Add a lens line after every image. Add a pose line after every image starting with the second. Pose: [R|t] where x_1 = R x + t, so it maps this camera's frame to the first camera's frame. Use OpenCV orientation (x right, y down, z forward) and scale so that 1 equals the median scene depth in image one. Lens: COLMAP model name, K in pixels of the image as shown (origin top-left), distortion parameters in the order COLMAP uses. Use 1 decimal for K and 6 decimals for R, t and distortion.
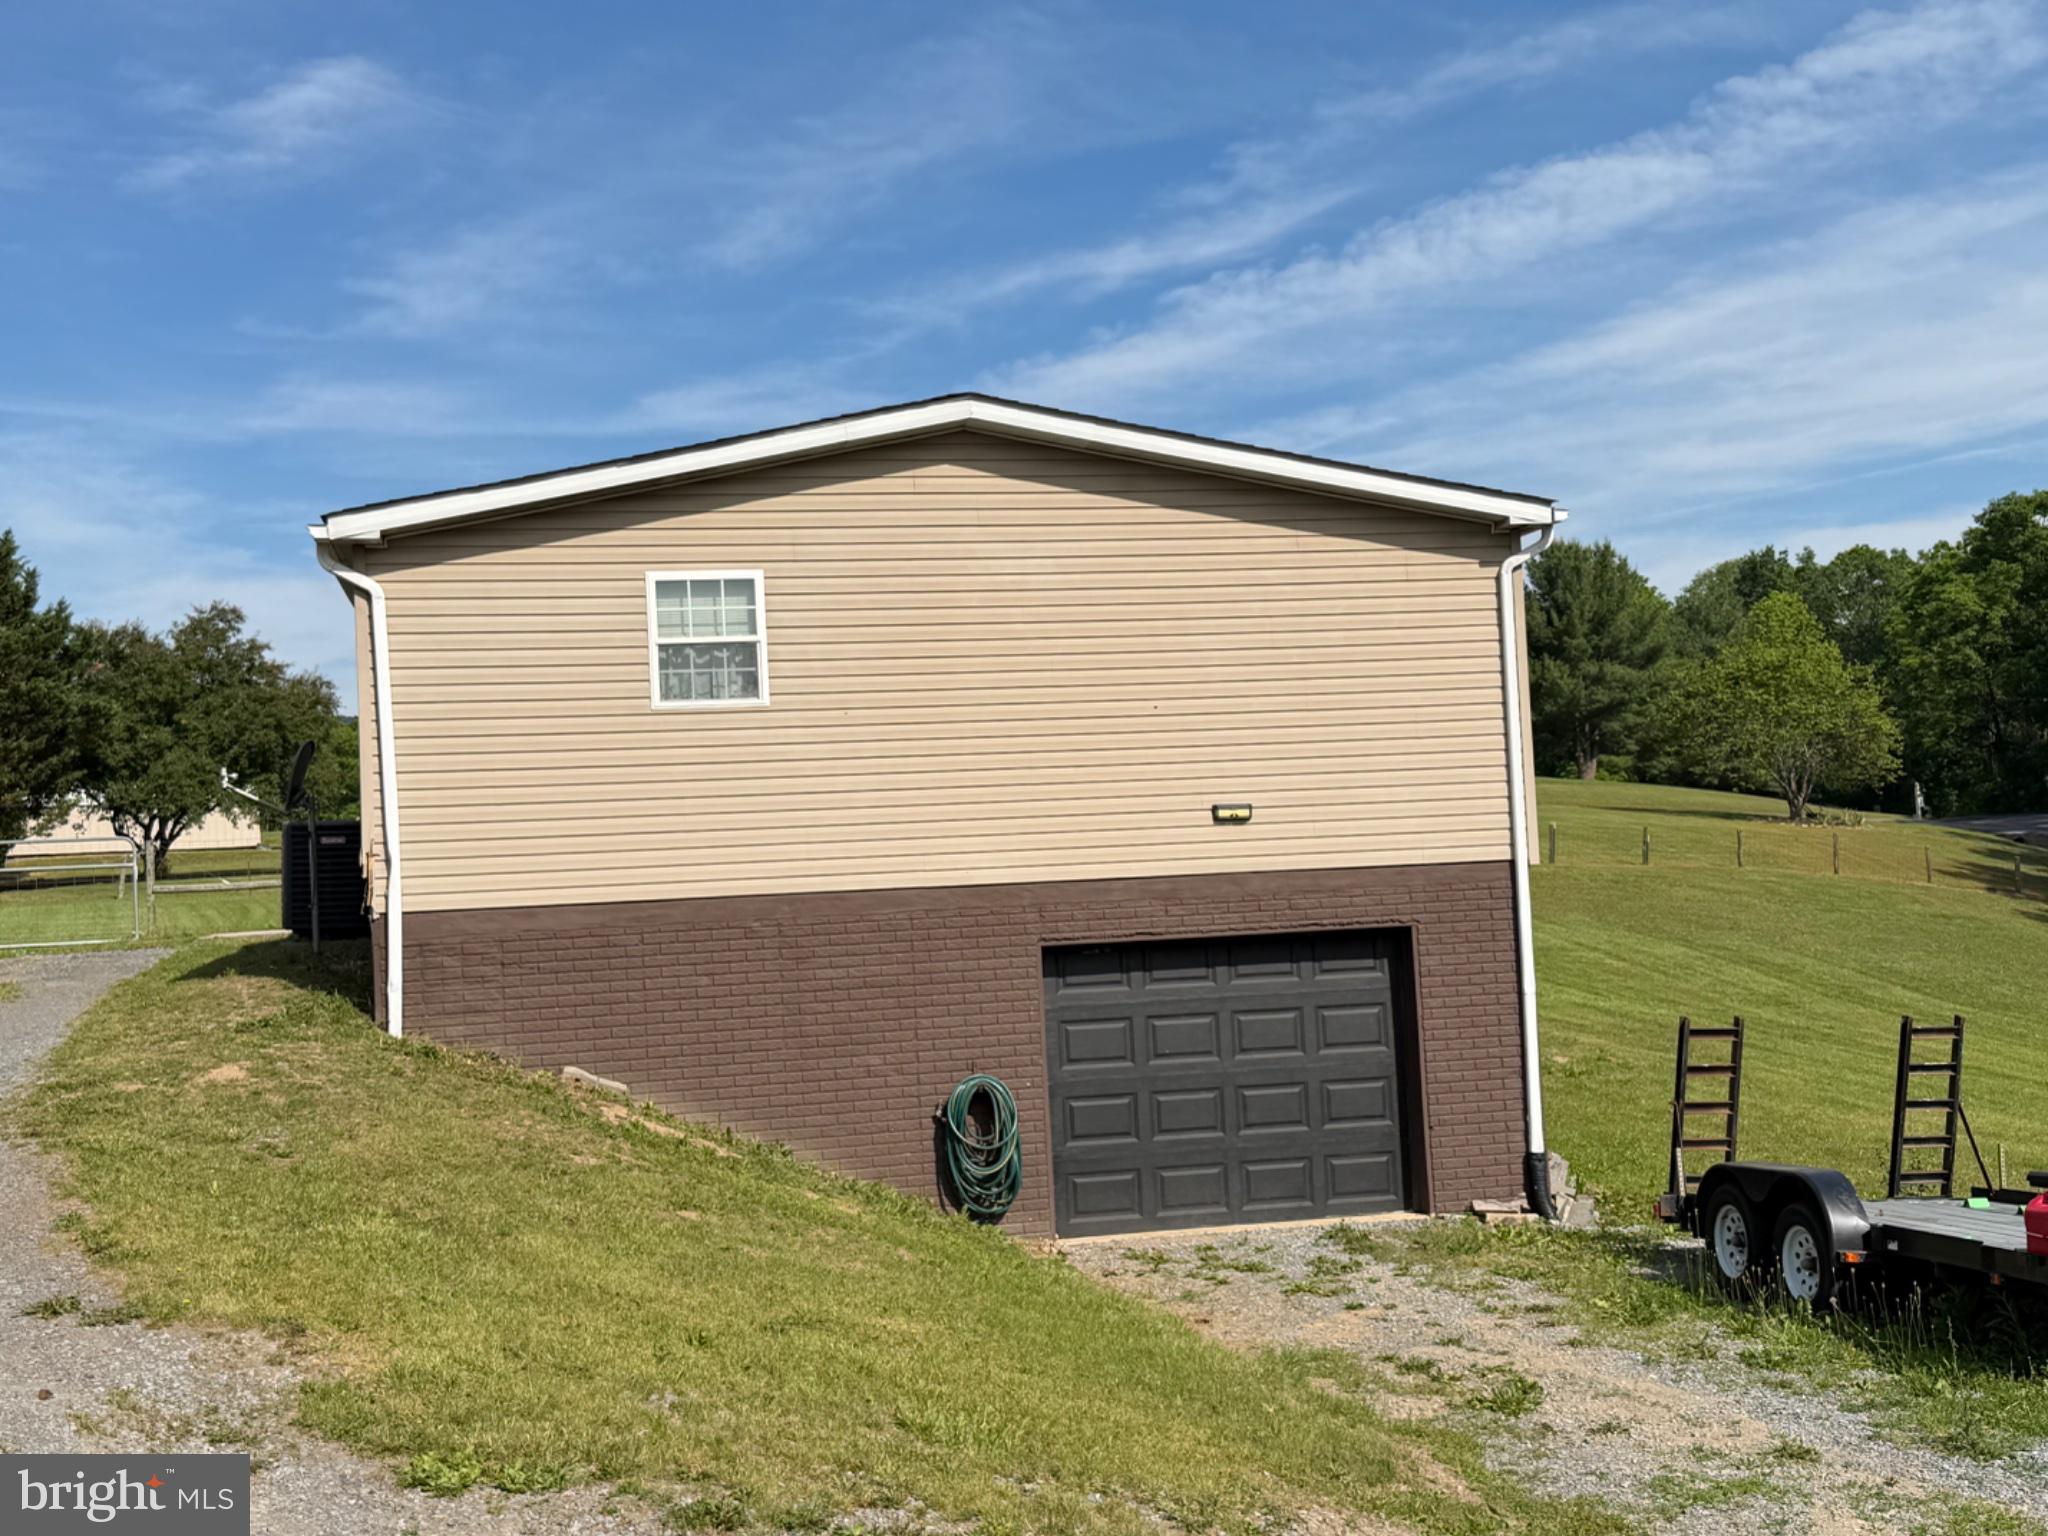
lens RADIAL K [[2334.7, 0, 1025.8], [0, 2334.7, 773.4], [0, 0, 1]] dist [0.070050, 0.000000]
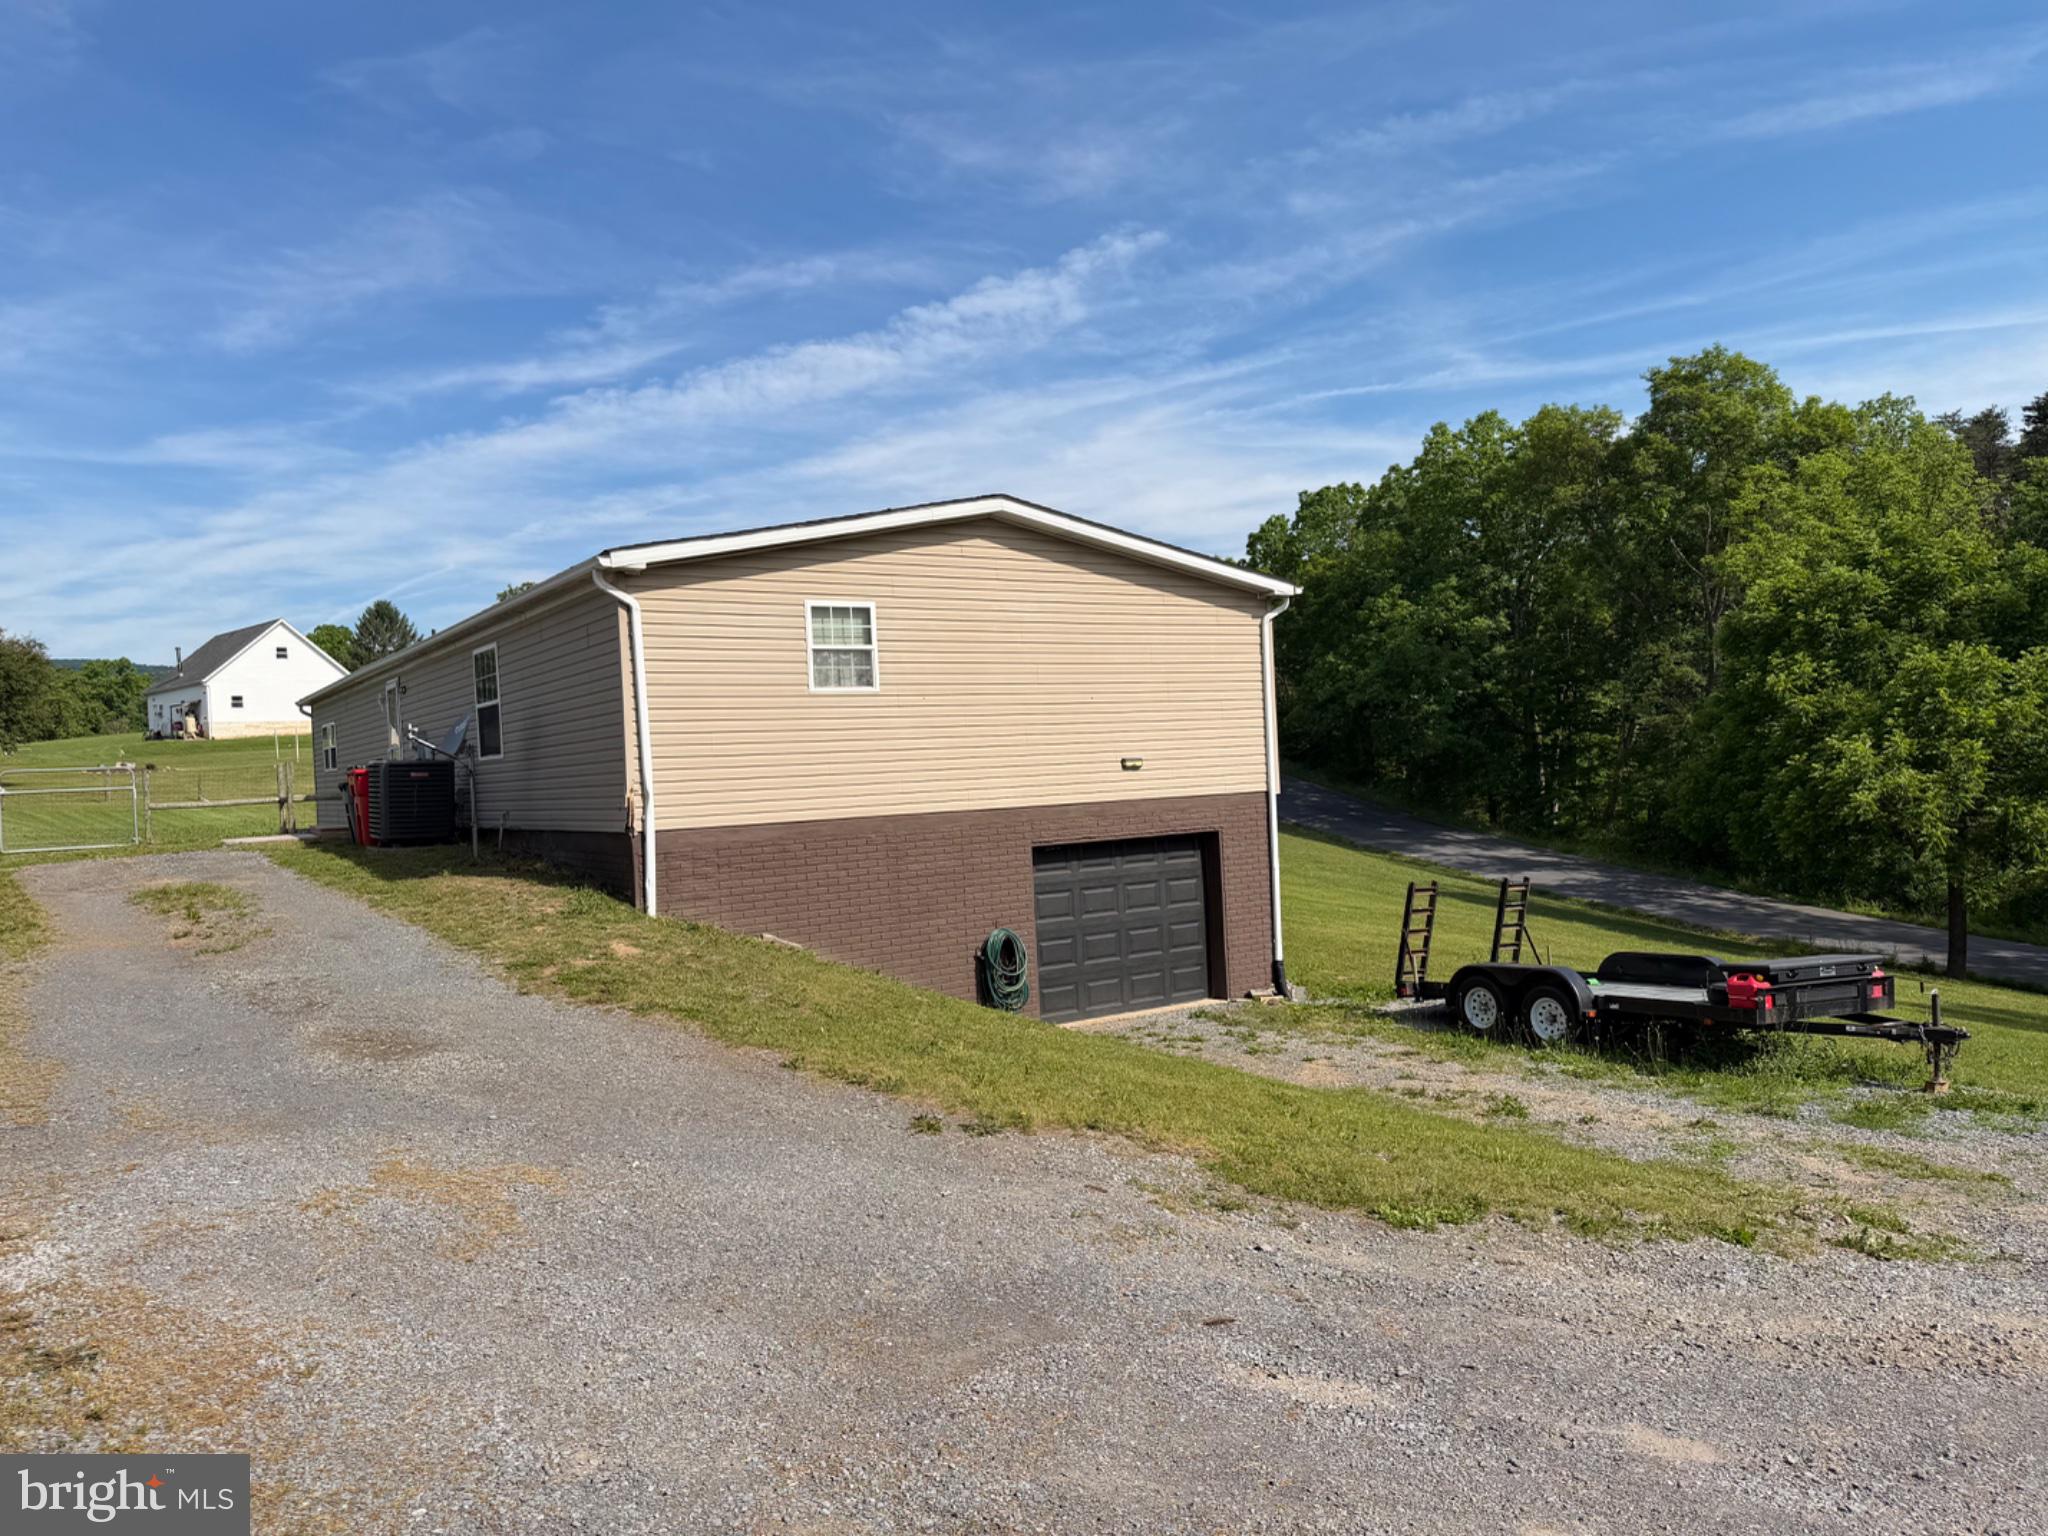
lens RADIAL K [[1442.5, 0, 1035.1], [0, 1442.5, 785.9], [0, 0, 1]] dist [0.078354, -0.068602]
pose [[0.929350, -0.000042, 0.369200, -0.355505], [-0.016481, 0.998998, 0.041600, -0.008514], [-0.368832, -0.044745, 0.928418, 0.085752]]
